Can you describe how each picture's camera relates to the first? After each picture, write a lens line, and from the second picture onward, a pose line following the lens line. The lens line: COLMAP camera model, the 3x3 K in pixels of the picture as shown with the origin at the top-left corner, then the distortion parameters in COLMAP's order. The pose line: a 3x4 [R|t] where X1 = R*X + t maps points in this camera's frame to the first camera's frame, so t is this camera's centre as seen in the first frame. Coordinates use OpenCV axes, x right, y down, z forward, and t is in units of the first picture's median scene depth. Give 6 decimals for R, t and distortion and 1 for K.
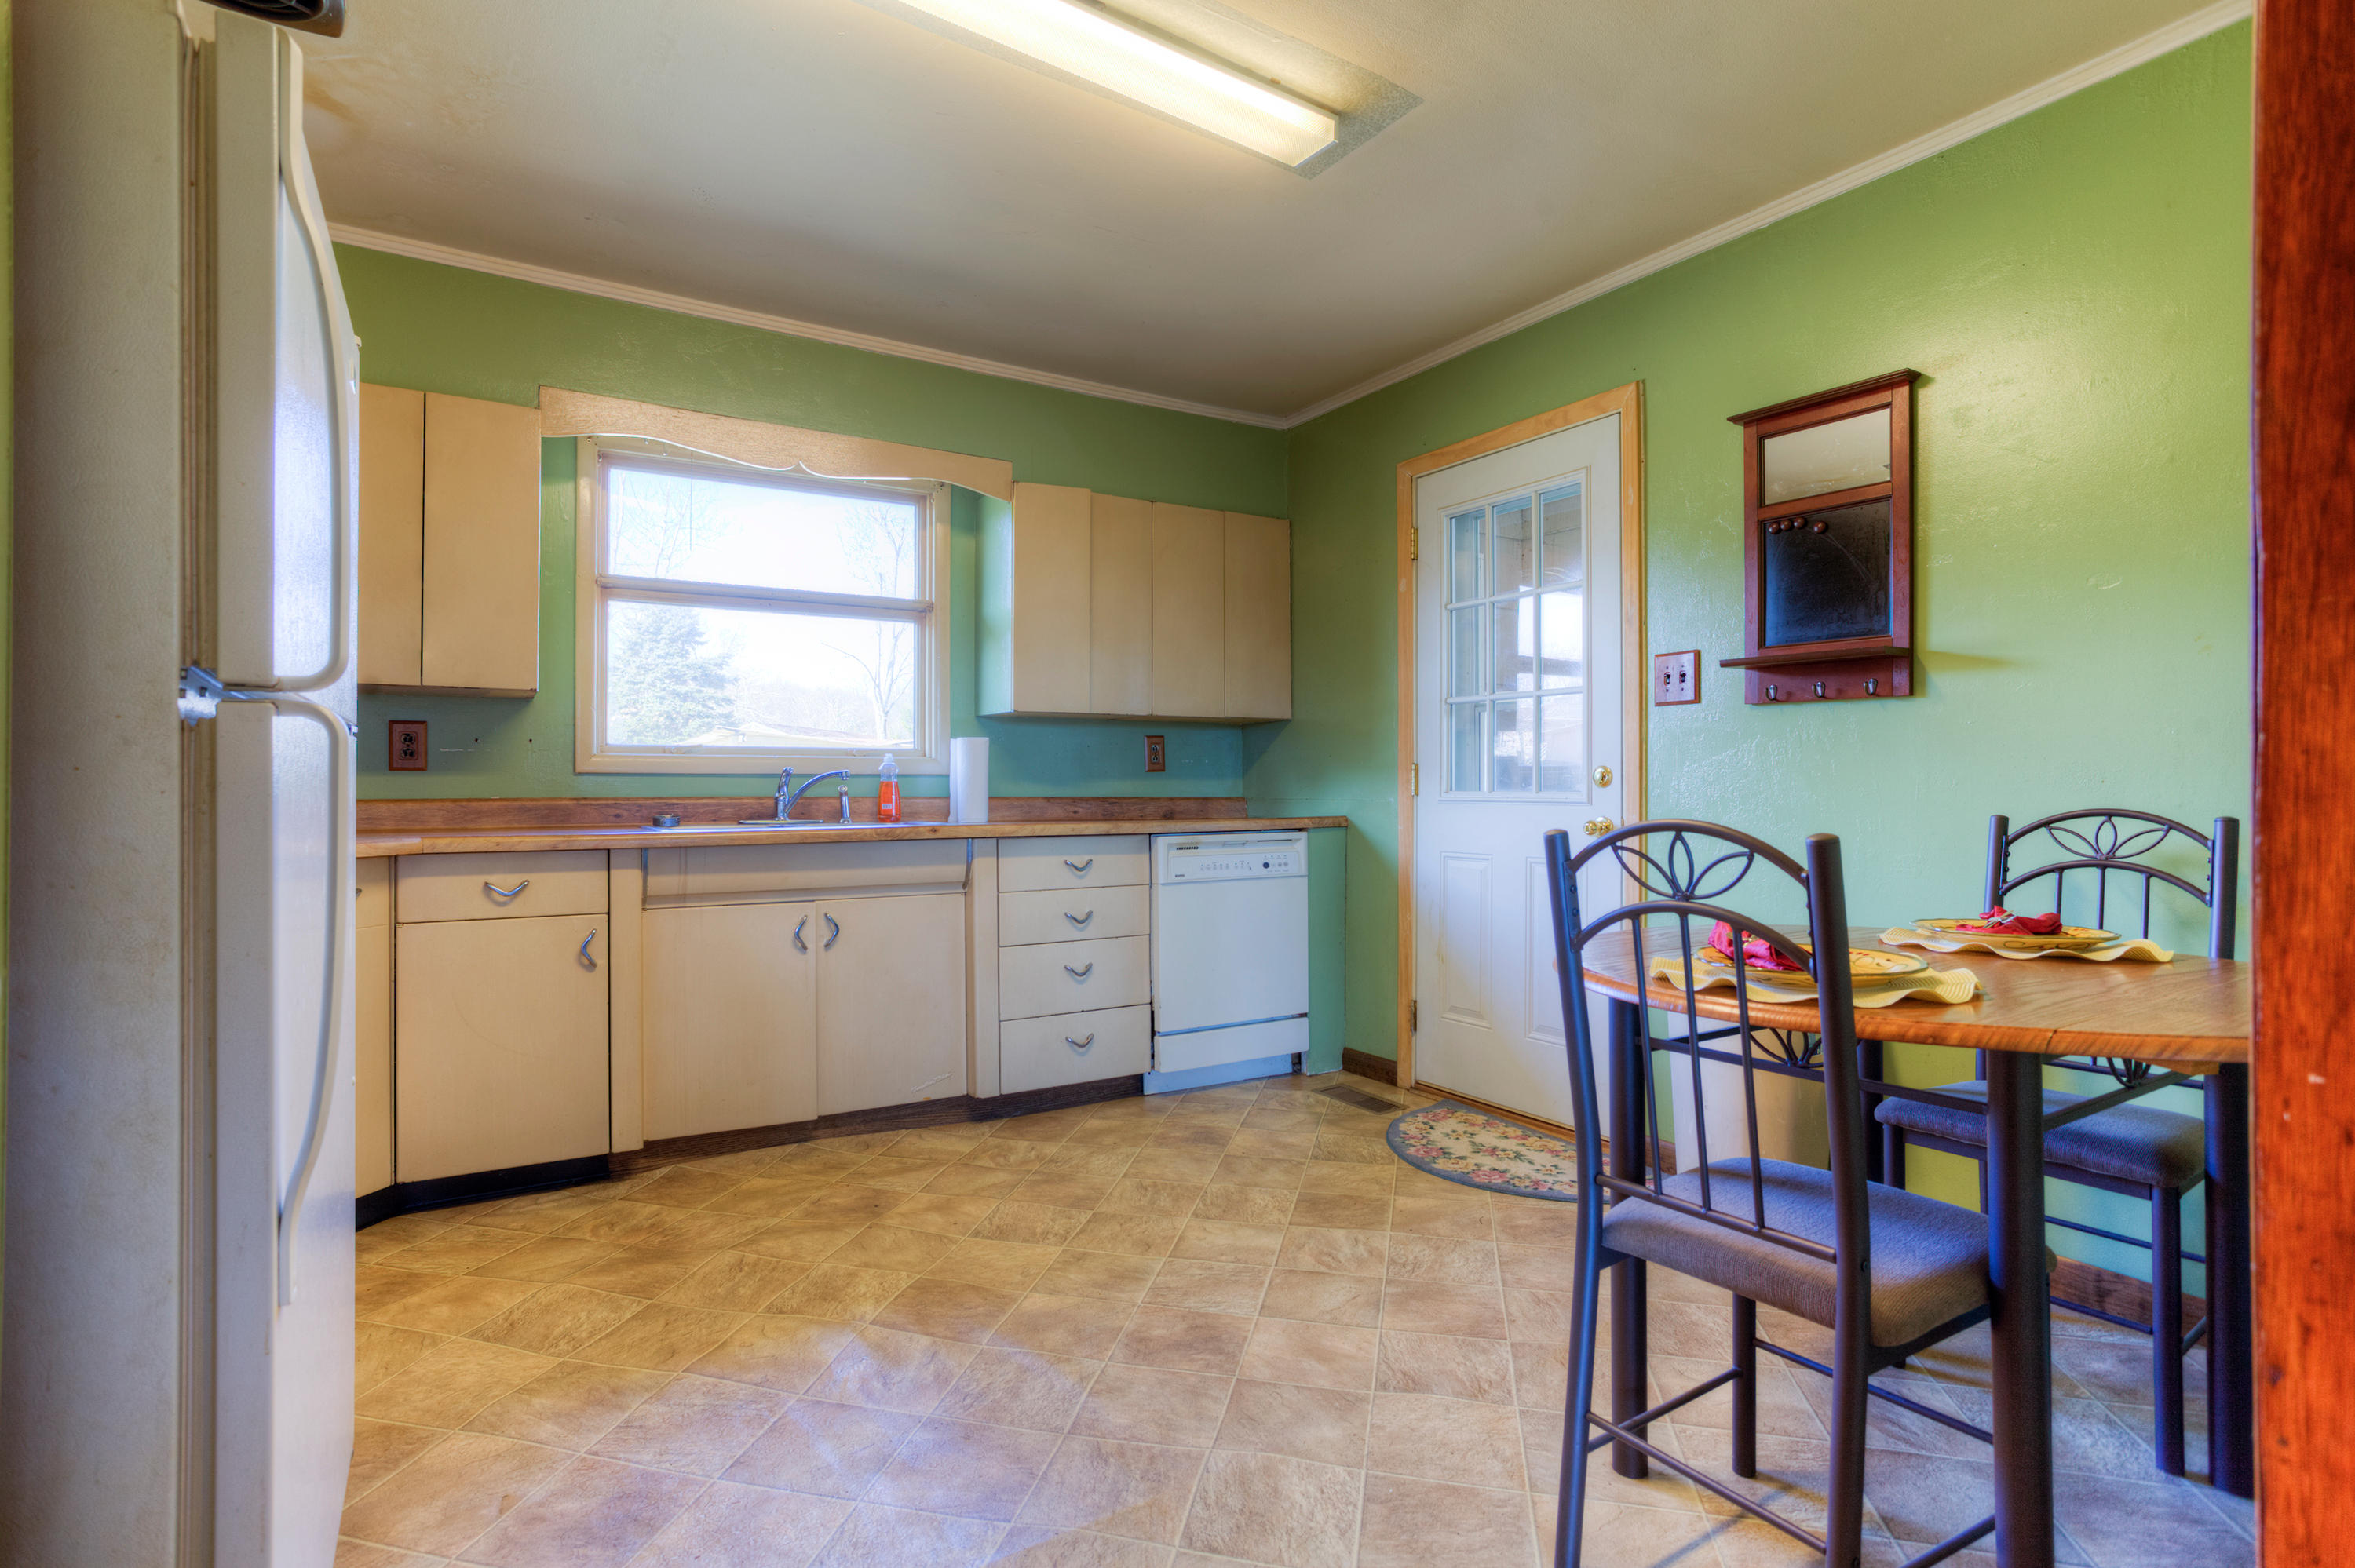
lens RADIAL K [[1138.5, 0, 1157.4], [0, 1138.5, 780.6], [0, 0, 1]] dist [-0.042225, 0.022878]
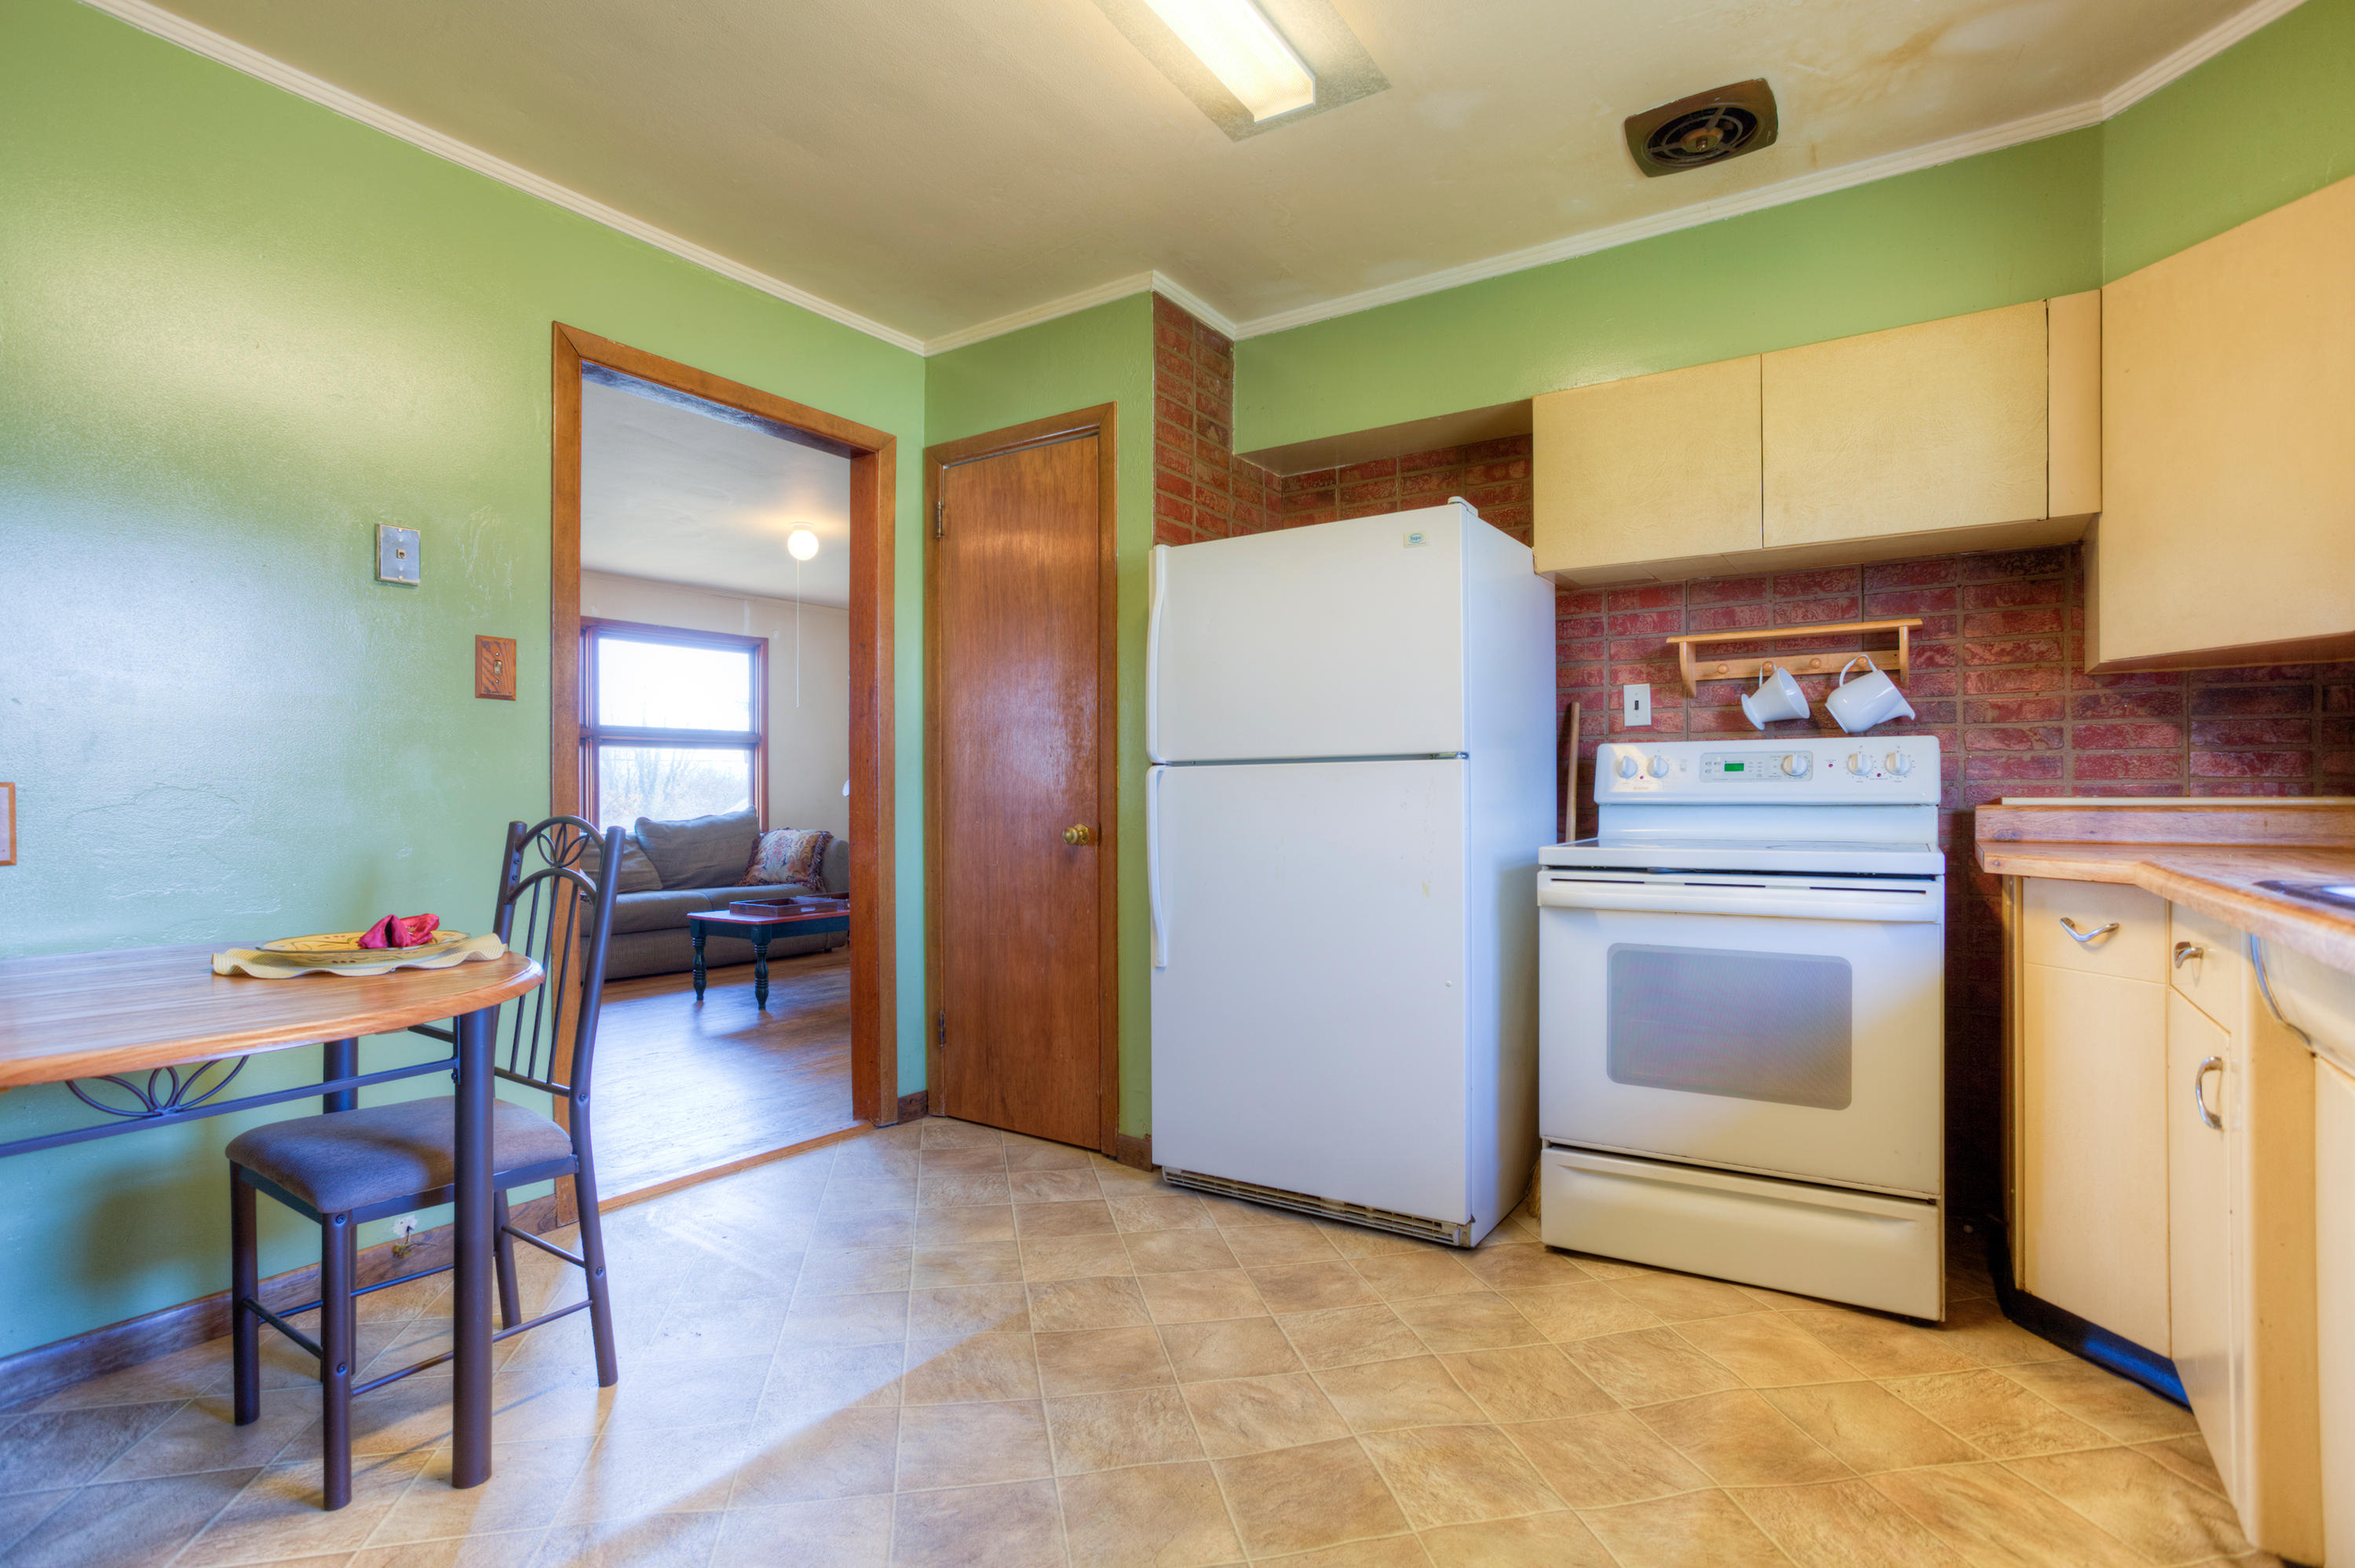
lens RADIAL K [[1138.5, 0, 1174.8], [0, 1138.5, 794.9], [0, 0, 1]] dist [-0.042225, 0.022878]
pose [[-0.906731, 0.001043, -0.421708, 0.165884], [0.005148, 0.999950, -0.008595, 0.011476], [0.421678, -0.009965, -0.906691, 1.320192]]
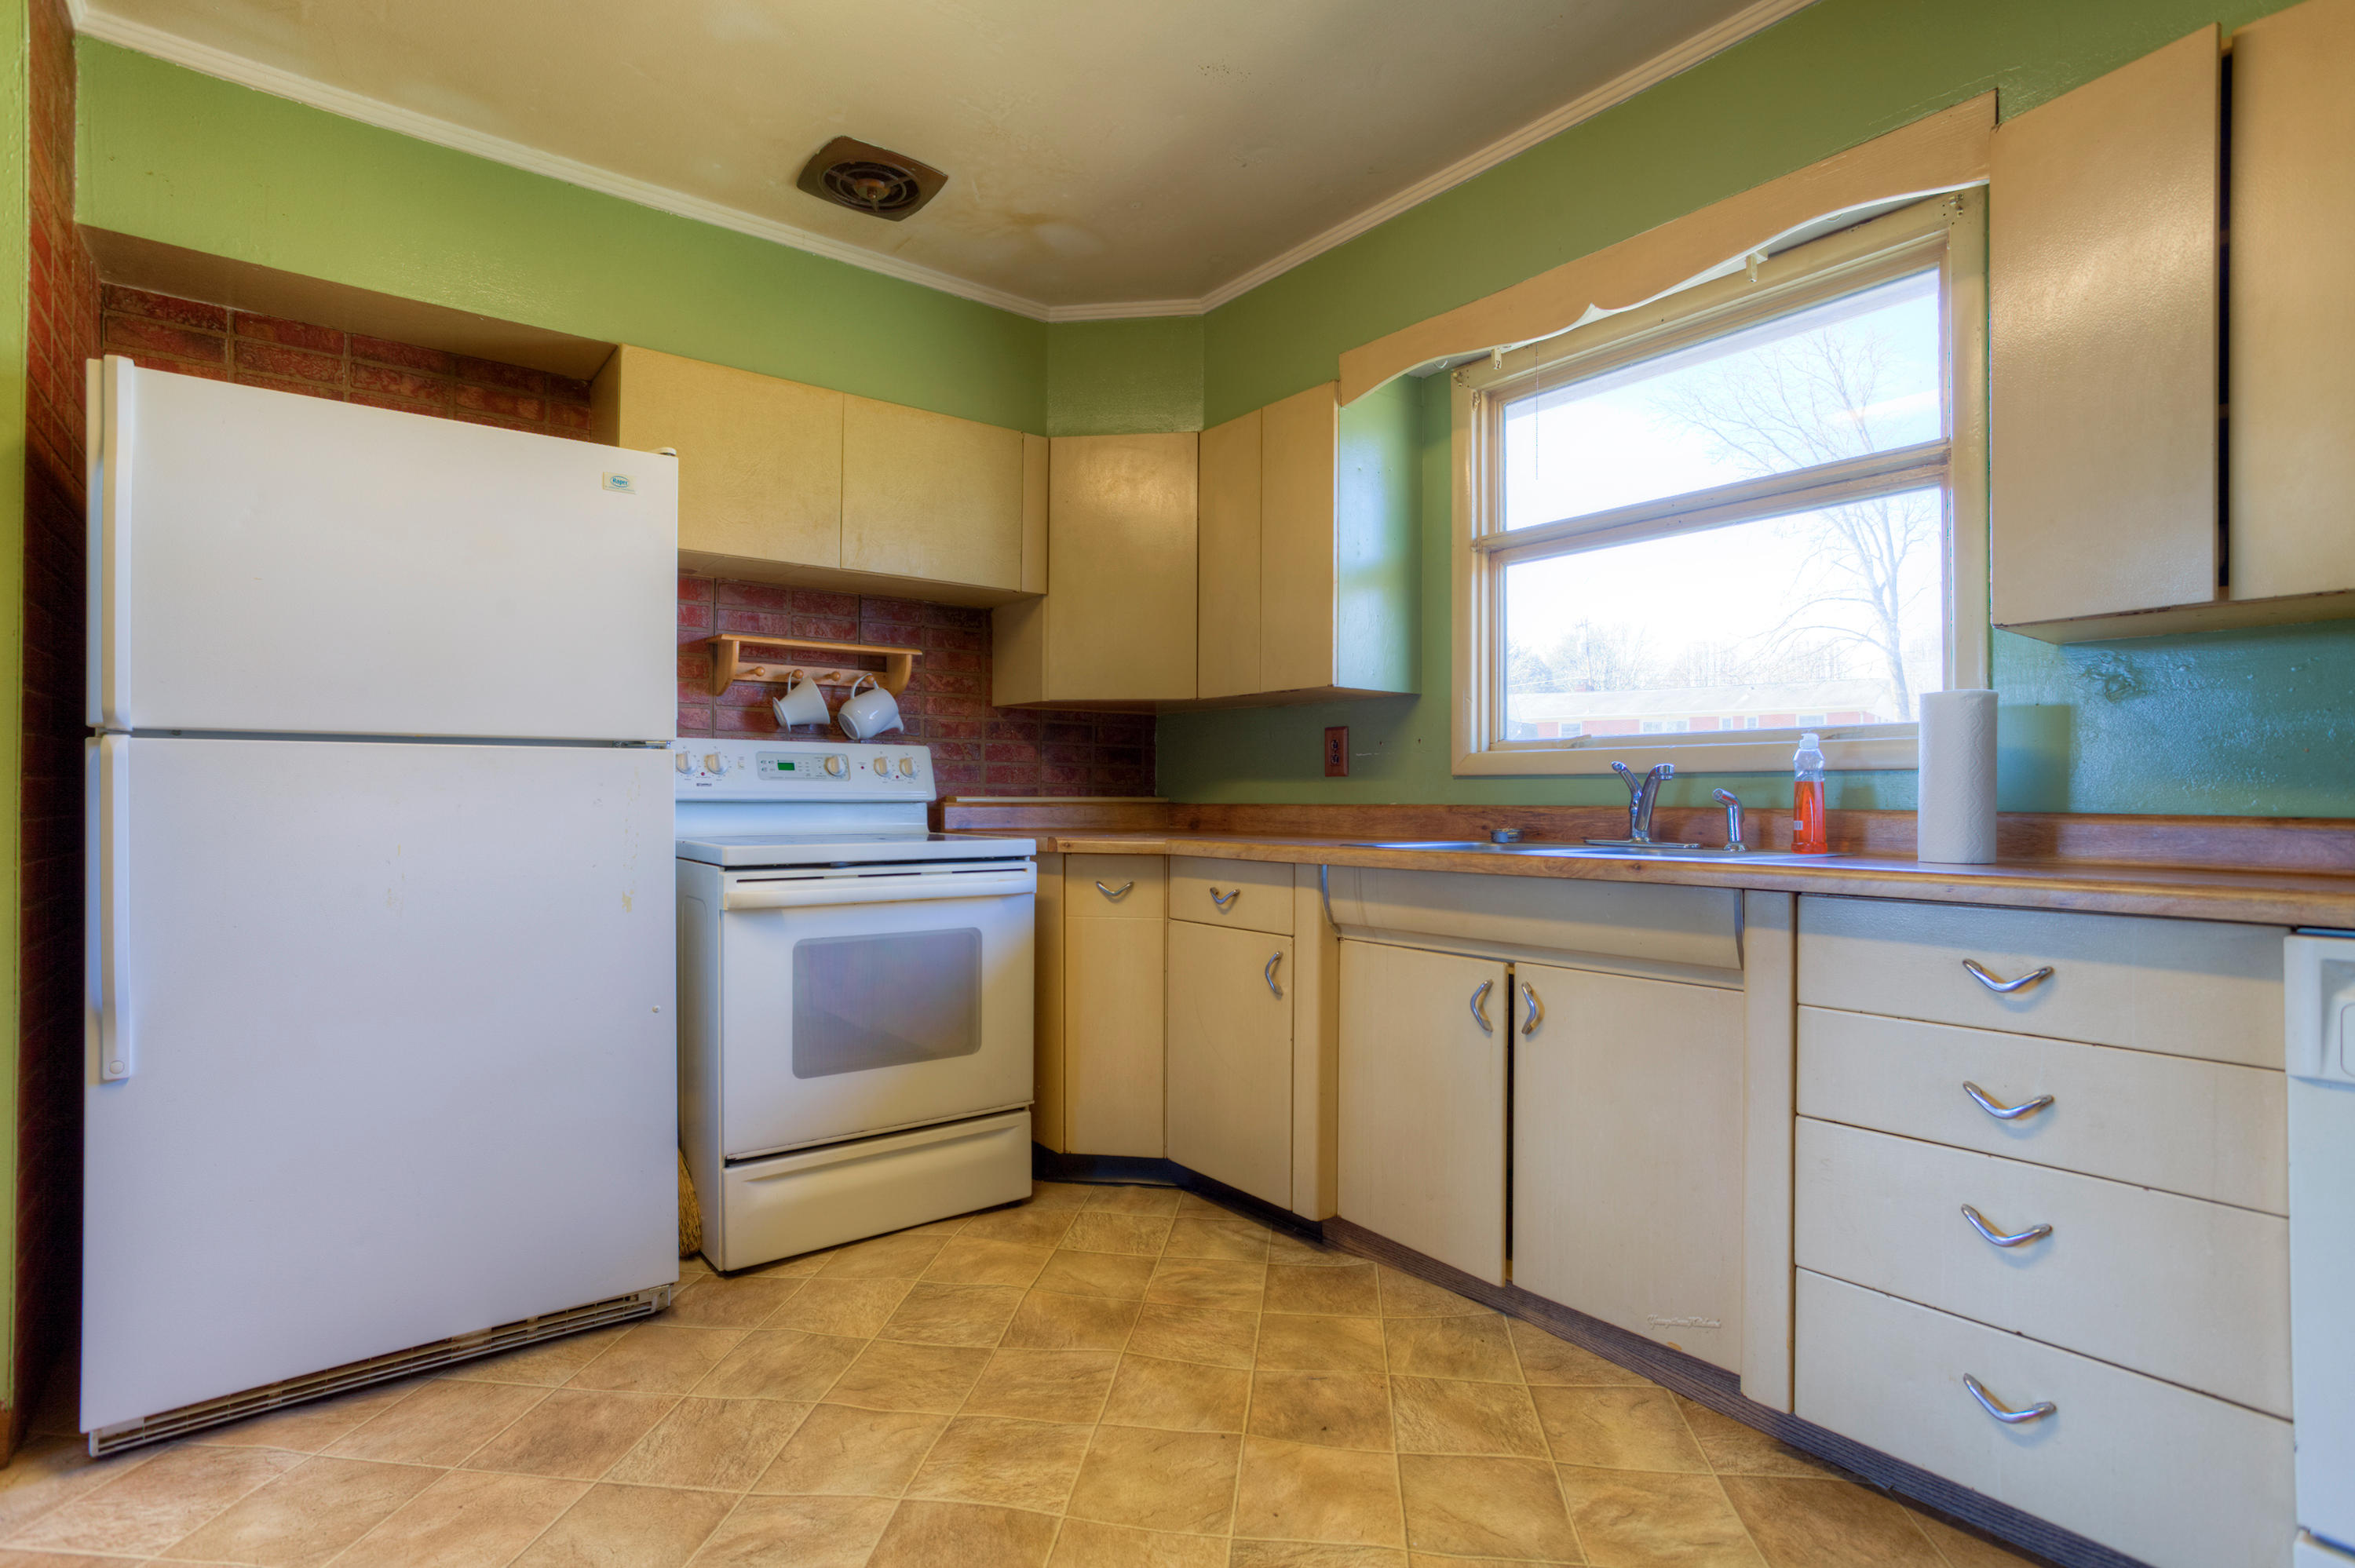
lens RADIAL K [[1138.5, 0, 1163.6], [0, 1138.5, 790.9], [0, 0, 1]] dist [-0.042225, 0.022878]
pose [[0.104849, -0.004971, -0.994476, 0.396039], [0.003235, 0.999984, -0.004657, 0.009847], [0.994483, -0.002729, 0.104864, 0.850104]]
